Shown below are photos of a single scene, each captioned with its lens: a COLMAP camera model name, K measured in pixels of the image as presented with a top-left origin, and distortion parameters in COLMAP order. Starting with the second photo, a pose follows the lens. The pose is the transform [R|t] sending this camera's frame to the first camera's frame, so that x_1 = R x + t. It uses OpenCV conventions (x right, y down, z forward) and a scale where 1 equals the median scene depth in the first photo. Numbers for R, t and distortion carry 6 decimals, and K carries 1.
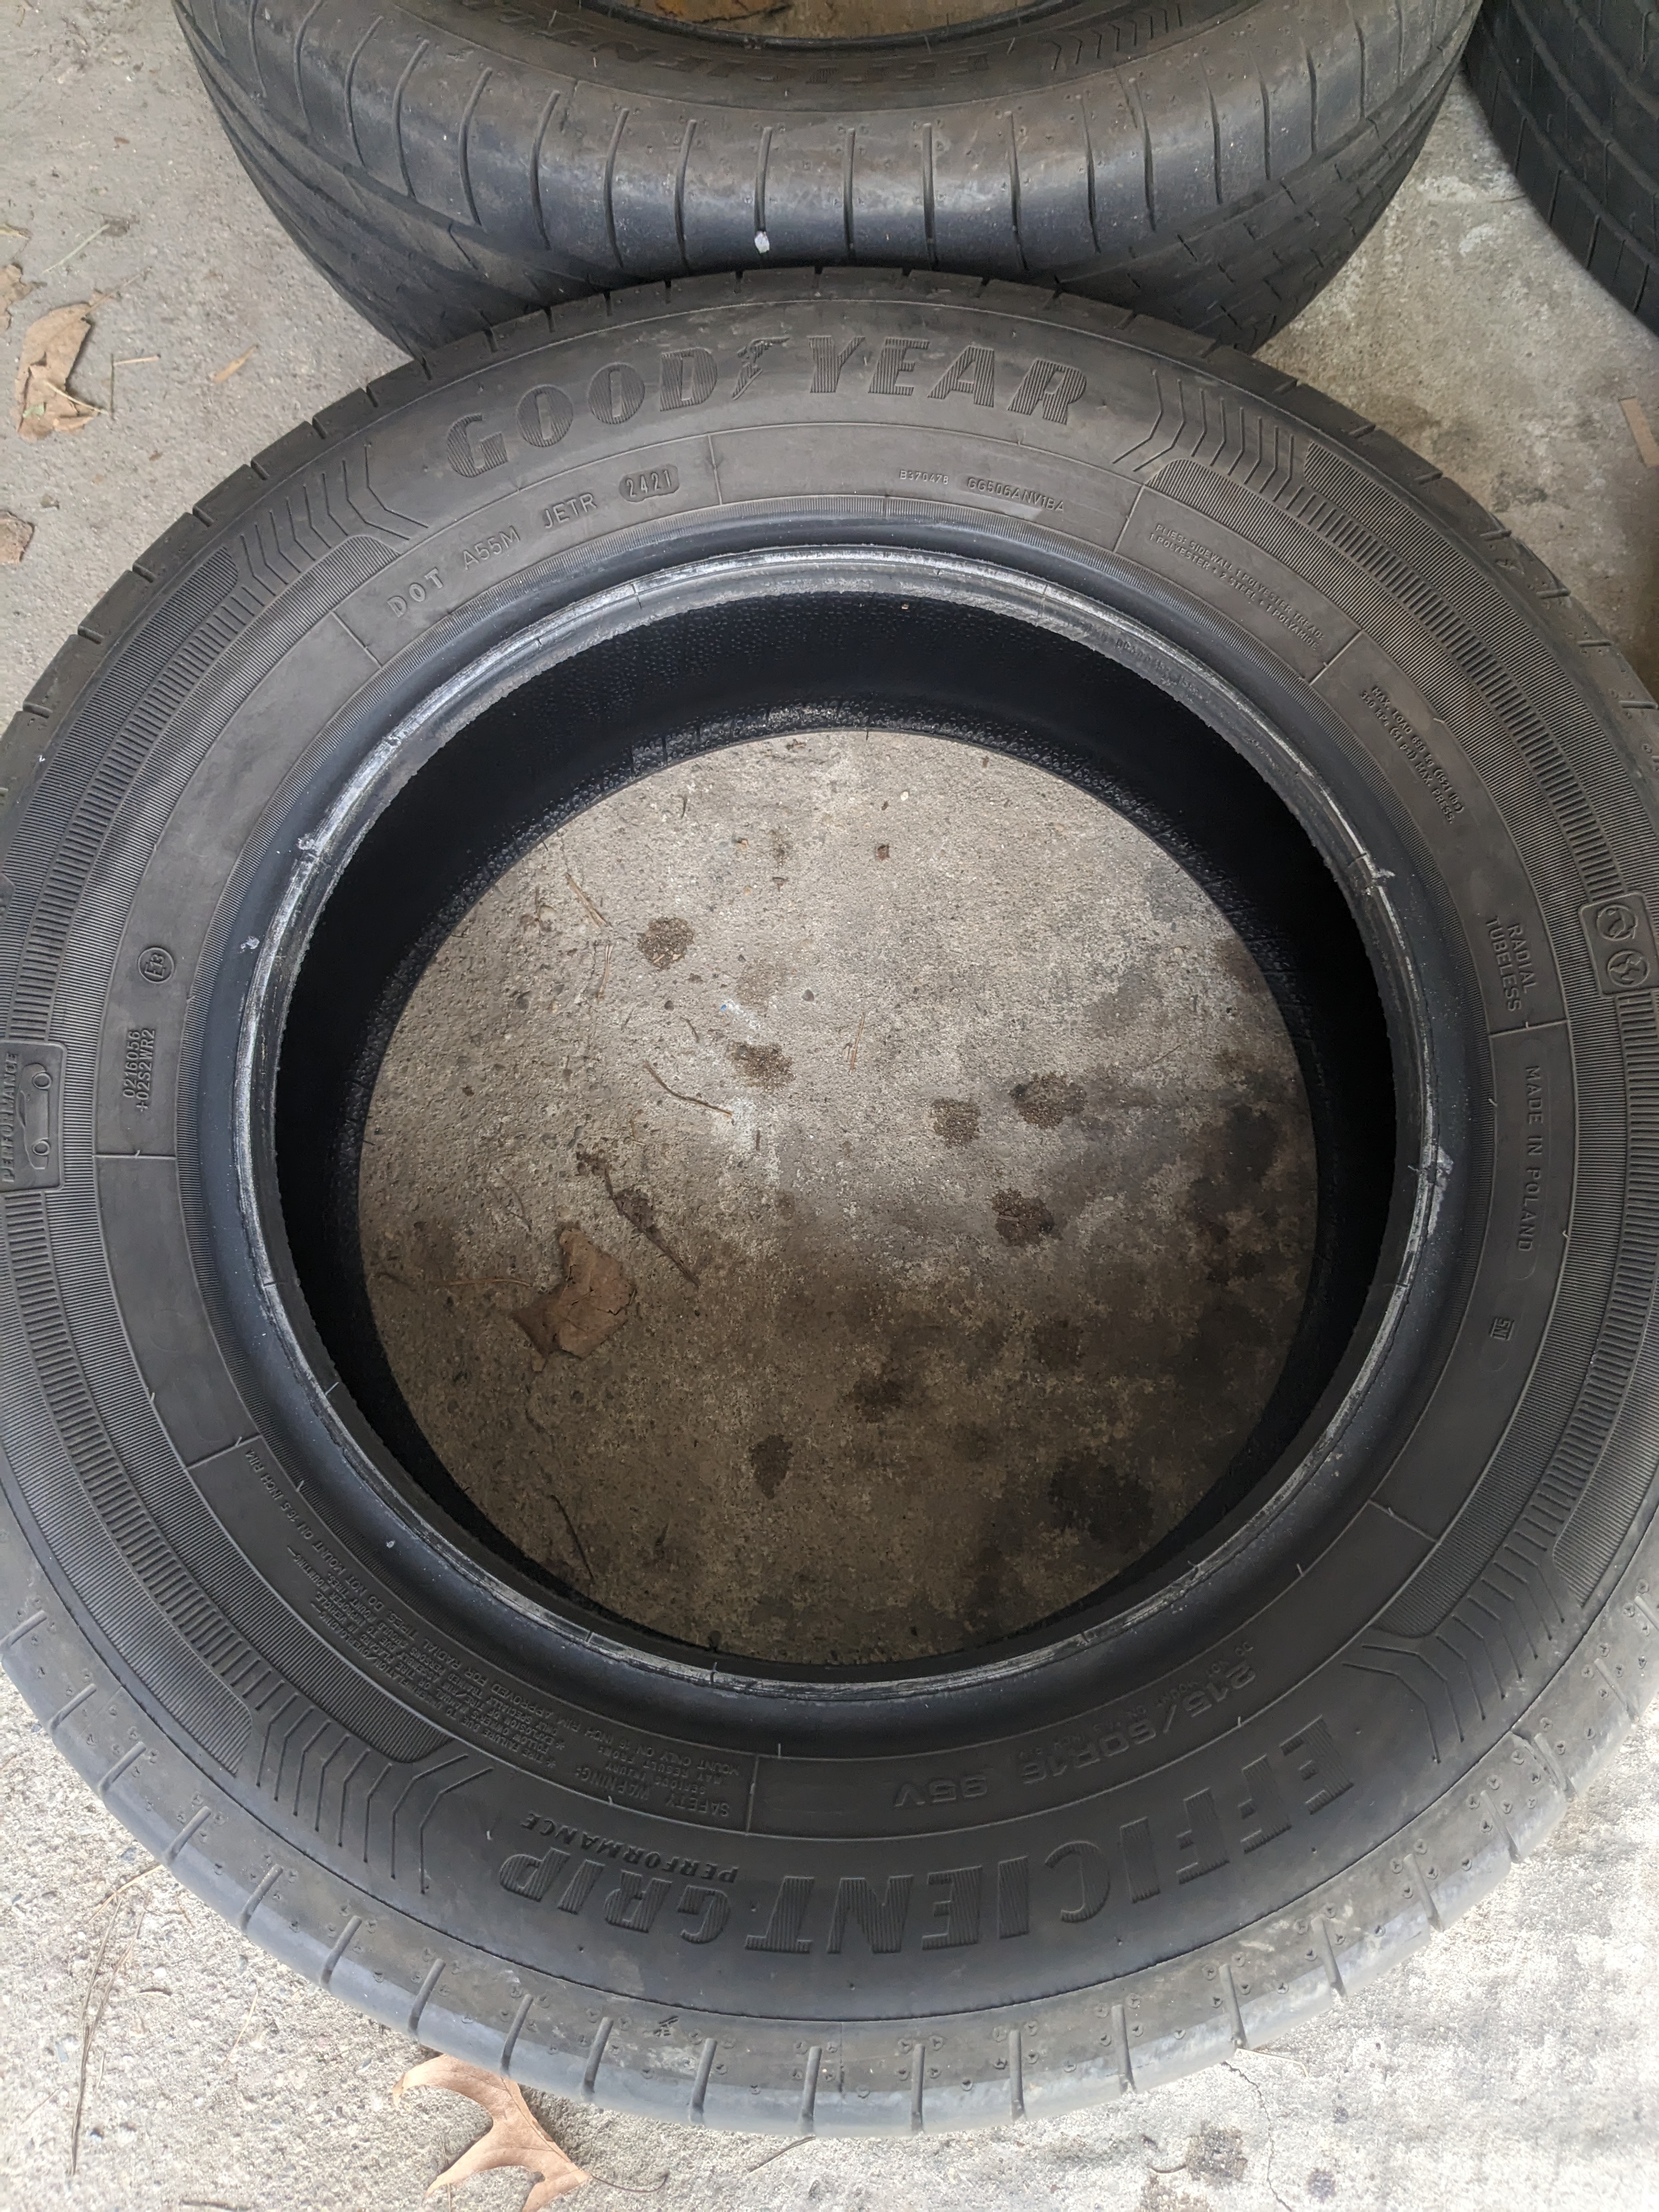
lens RADIAL K [[1801.8, 0, 866.9], [0, 1801.8, 1078.1], [0, 0, 1]] dist [0.031379, -0.071162]
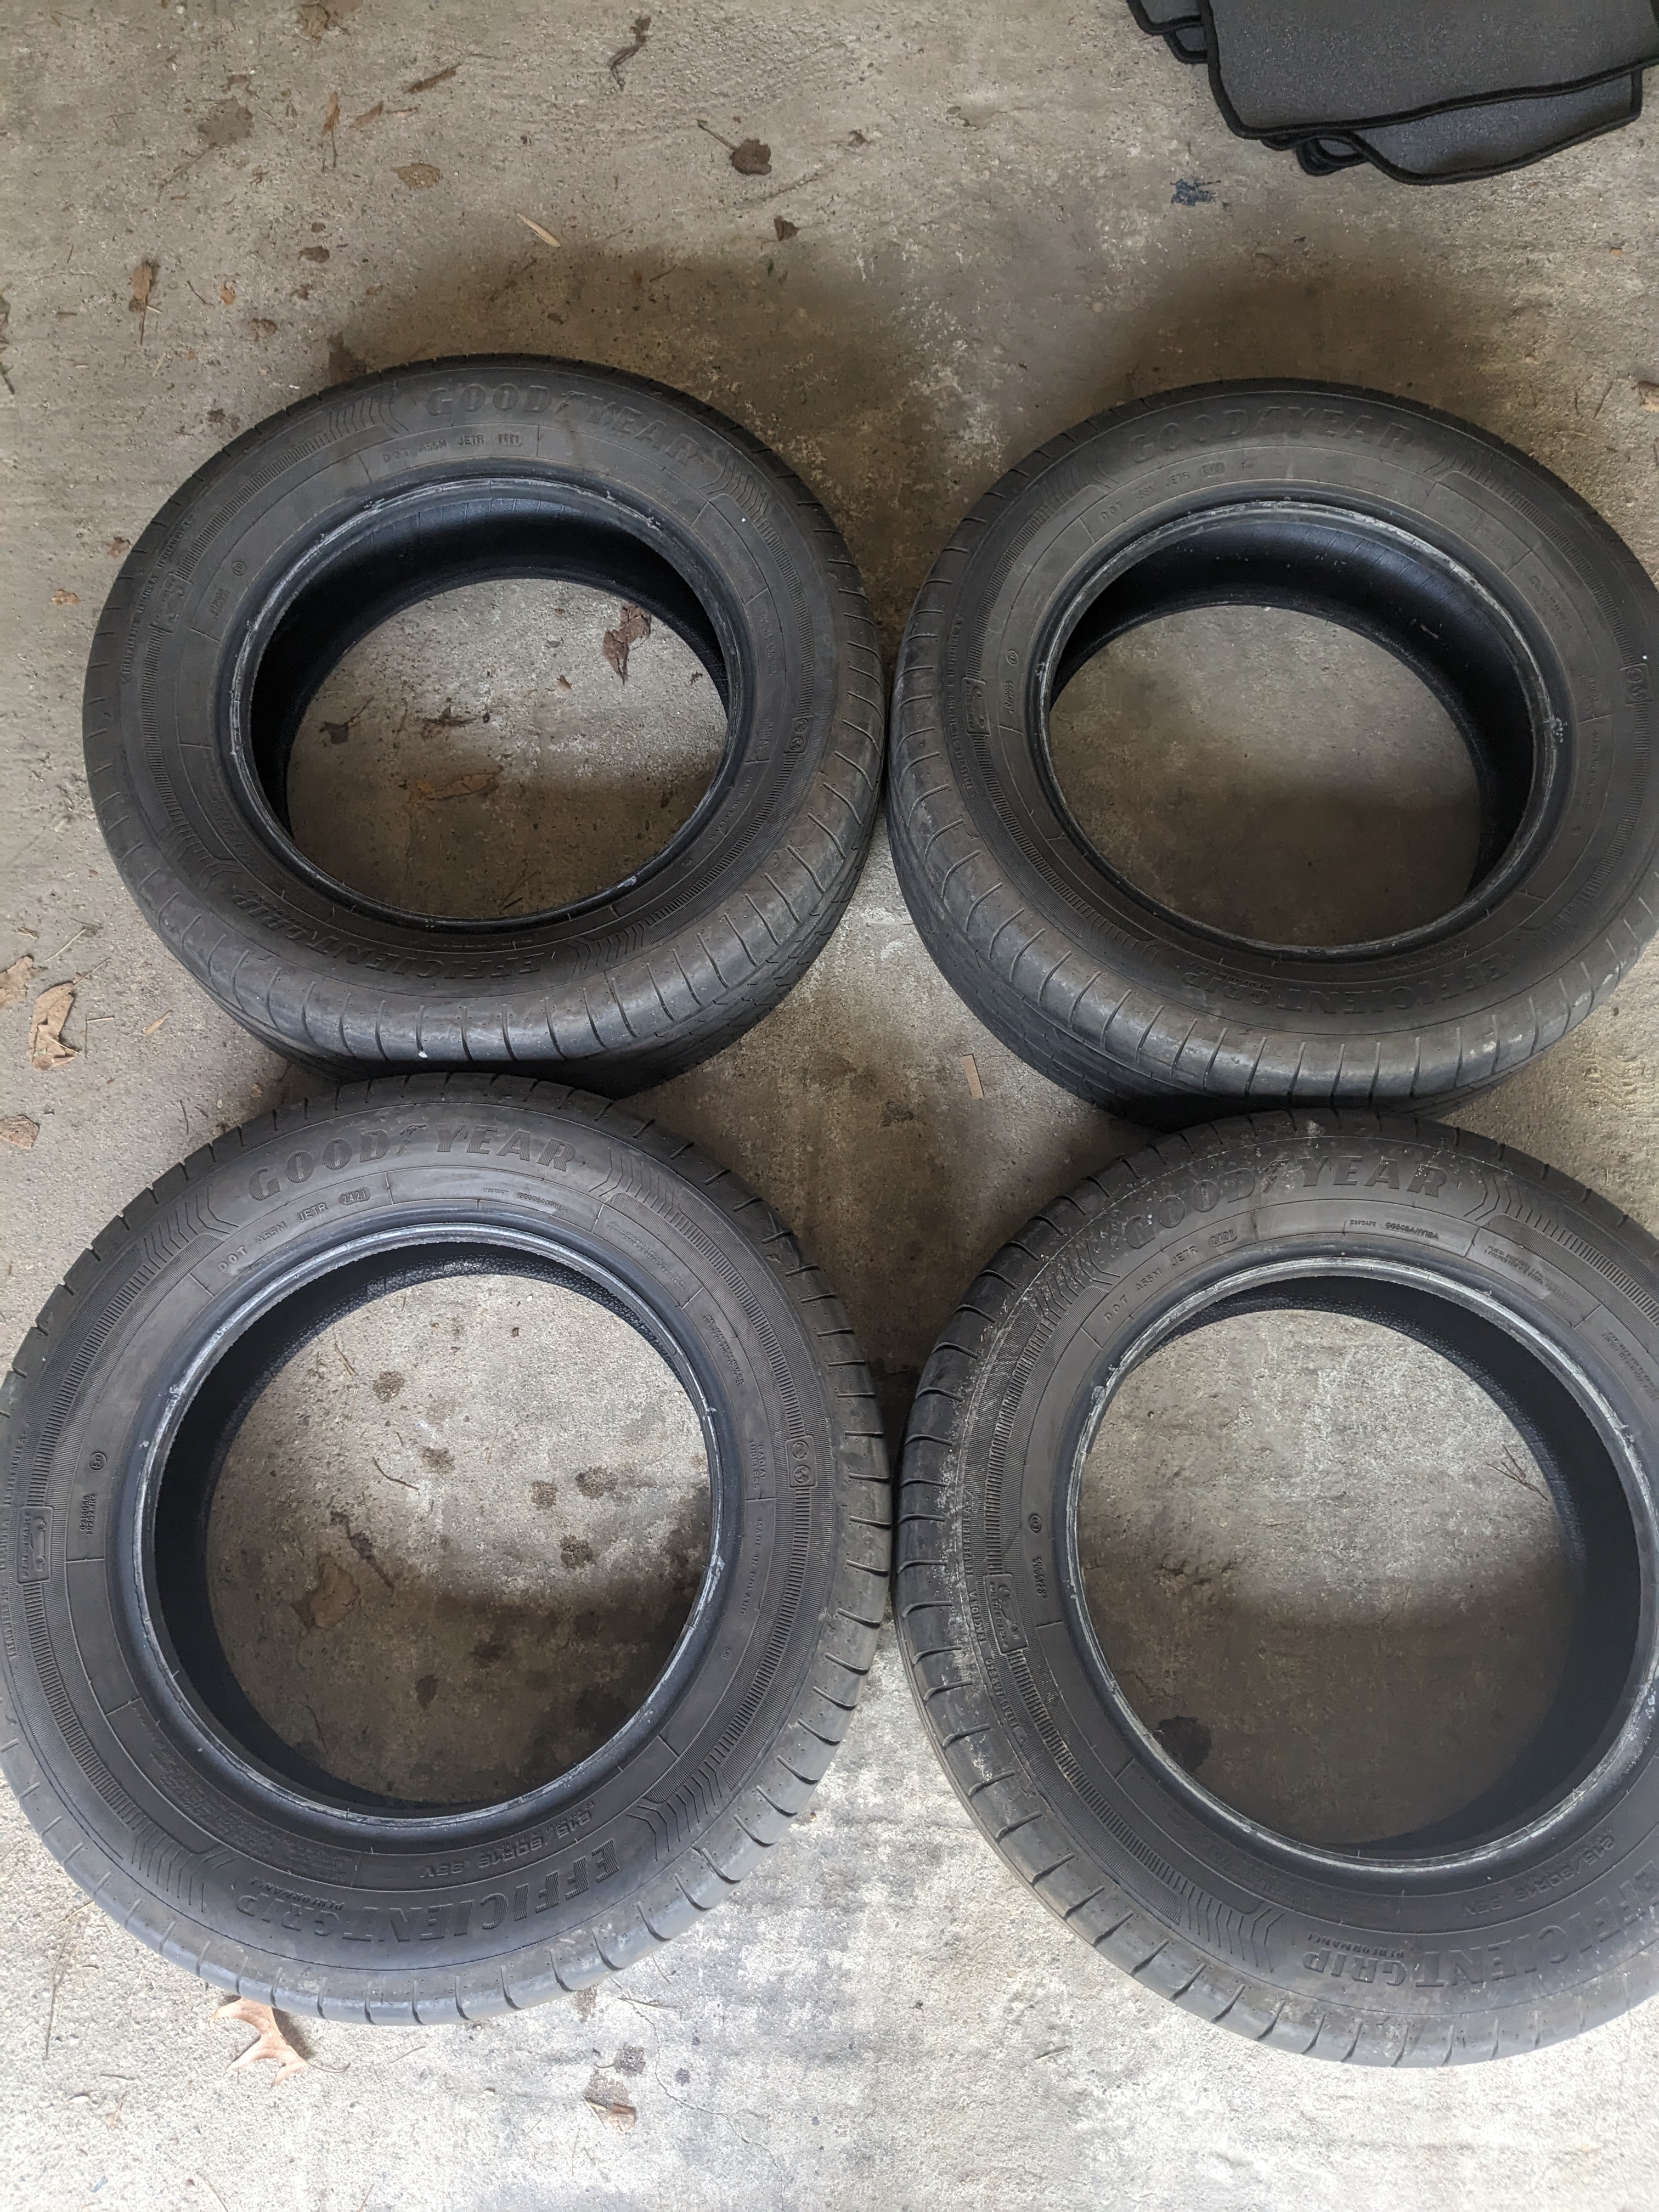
lens RADIAL K [[1801.8, 0, 831.3], [0, 1801.8, 1112.1], [0, 0, 1]] dist [0.031379, -0.071162]
pose [[0.999900, 0.011041, -0.008832, 0.409041], [-0.011182, 0.999807, -0.016138, -0.389560], [0.008652, 0.016235, 0.999831, -0.947586]]
